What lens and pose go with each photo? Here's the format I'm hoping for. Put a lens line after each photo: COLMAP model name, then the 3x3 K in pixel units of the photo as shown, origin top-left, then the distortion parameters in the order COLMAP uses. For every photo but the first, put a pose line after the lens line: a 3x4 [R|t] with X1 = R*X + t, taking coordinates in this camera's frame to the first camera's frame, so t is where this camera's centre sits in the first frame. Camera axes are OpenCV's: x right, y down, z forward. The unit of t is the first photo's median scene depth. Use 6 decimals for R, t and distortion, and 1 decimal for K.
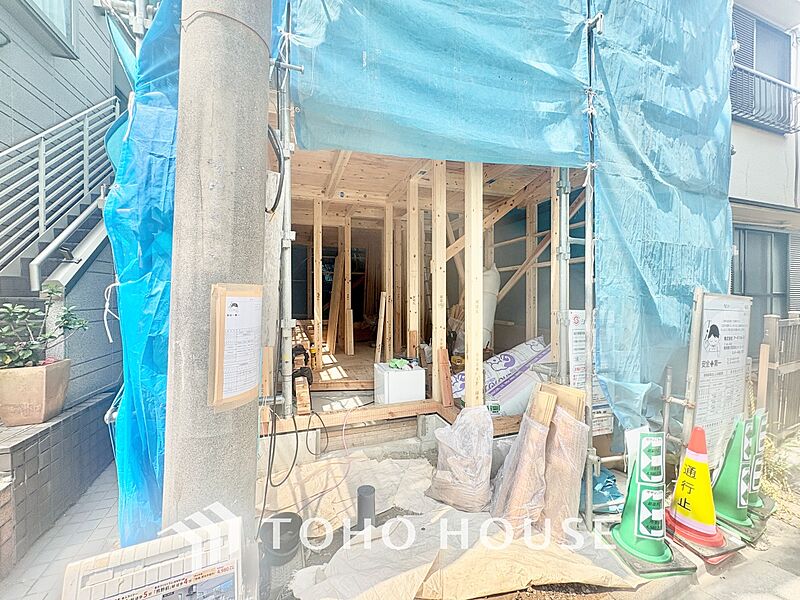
lens RADIAL K [[318.8, 0, 400.1], [0, 318.8, 300.1], [0, 0, 1]] dist [0.001016, 0.000305]
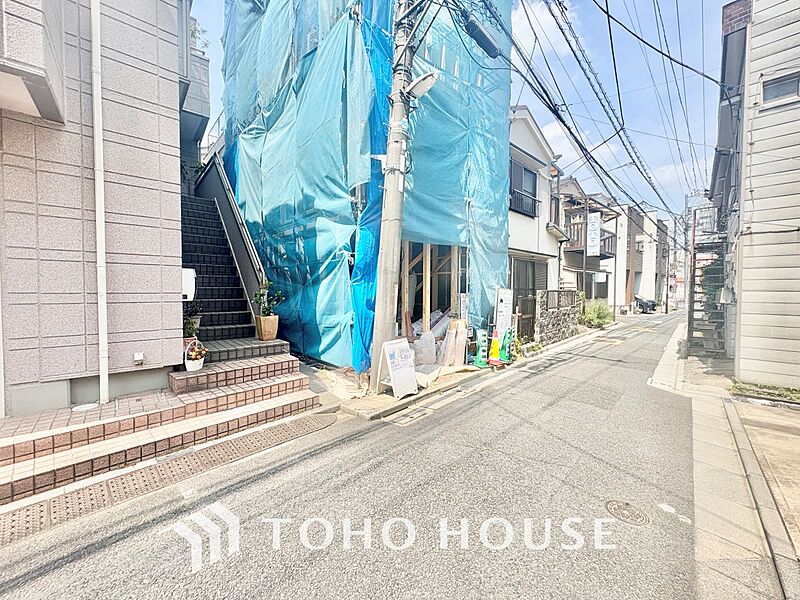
lens RADIAL K [[318.8, 0, 400.9], [0, 318.8, 299.2], [0, 0, 1]] dist [0.001016, 0.000305]
pose [[0.919801, -0.004381, 0.392360, -1.070794], [-0.002961, 0.999832, 0.018106, 0.033209], [-0.392373, -0.017815, 0.919634, -1.398644]]
